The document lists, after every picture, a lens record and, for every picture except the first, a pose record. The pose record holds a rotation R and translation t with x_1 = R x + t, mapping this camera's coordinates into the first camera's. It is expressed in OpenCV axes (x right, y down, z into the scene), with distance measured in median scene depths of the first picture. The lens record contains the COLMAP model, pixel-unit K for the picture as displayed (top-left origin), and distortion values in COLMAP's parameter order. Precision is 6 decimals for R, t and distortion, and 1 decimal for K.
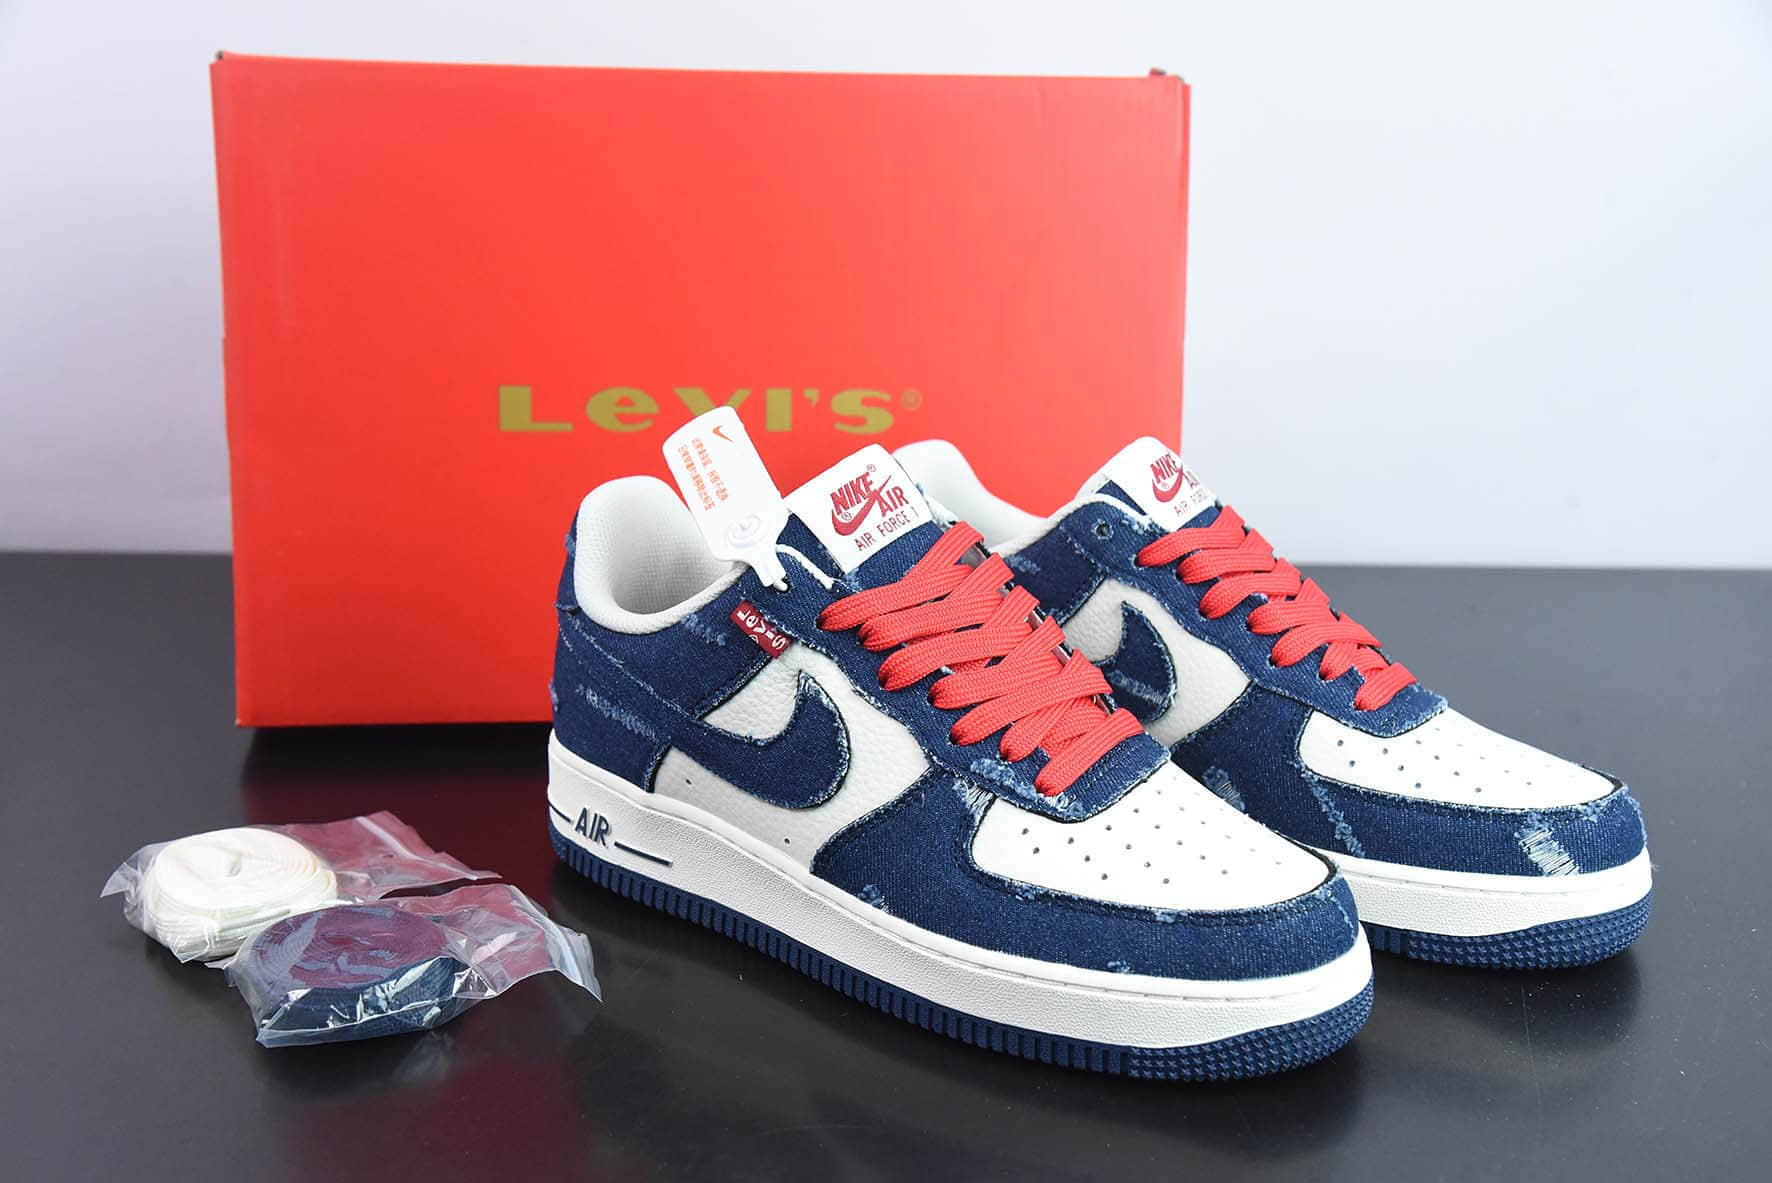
lens RADIAL K [[2333.2, 0, 885.5], [0, 2333.2, 589.7], [0, 0, 1]] dist [0.031183, 0.000000]
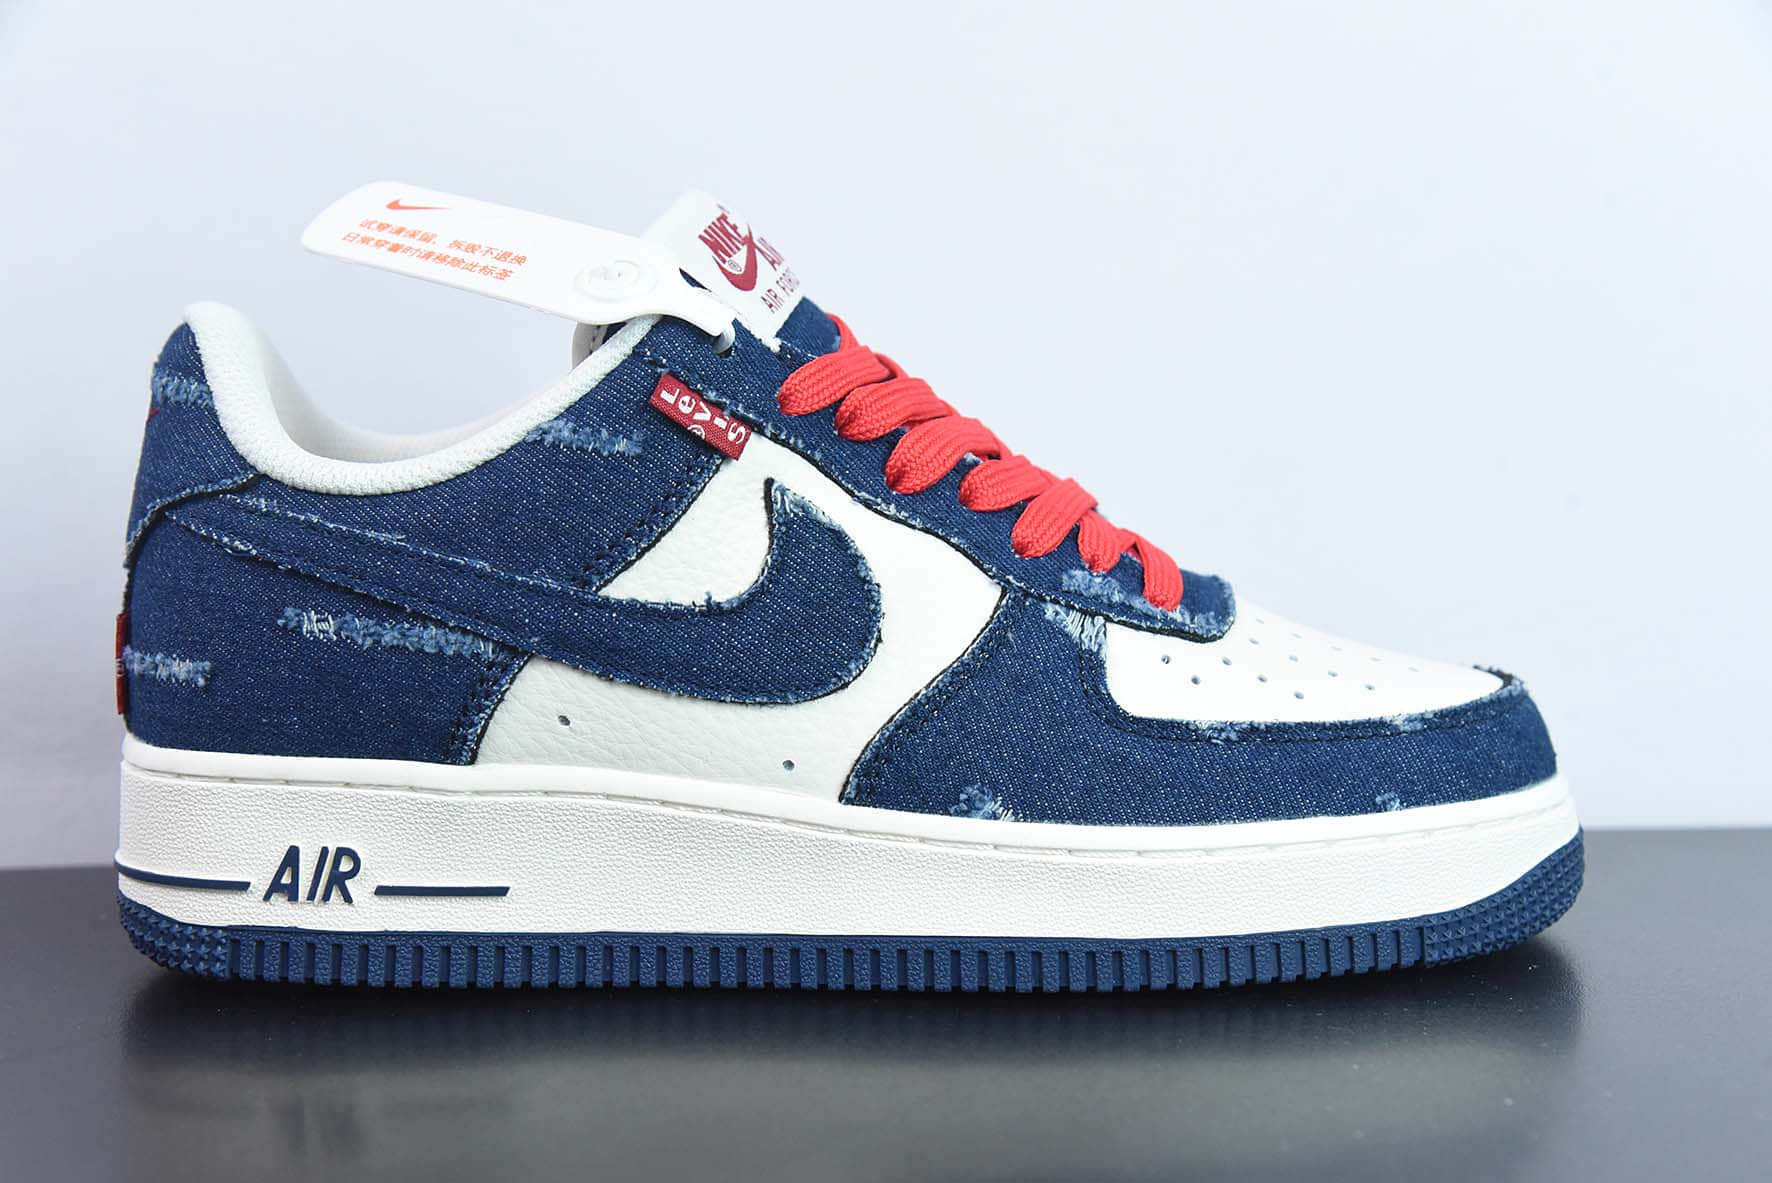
lens RADIAL K [[2228.5, 0, 885.9], [0, 2228.5, 593.7], [0, 0, 1]] dist [0.033963, 0.000000]
pose [[0.753998, -0.055864, 0.654497, -0.398812], [0.211871, 0.963808, -0.161815, 0.165049], [-0.621770, 0.260677, 0.738546, 0.556791]]
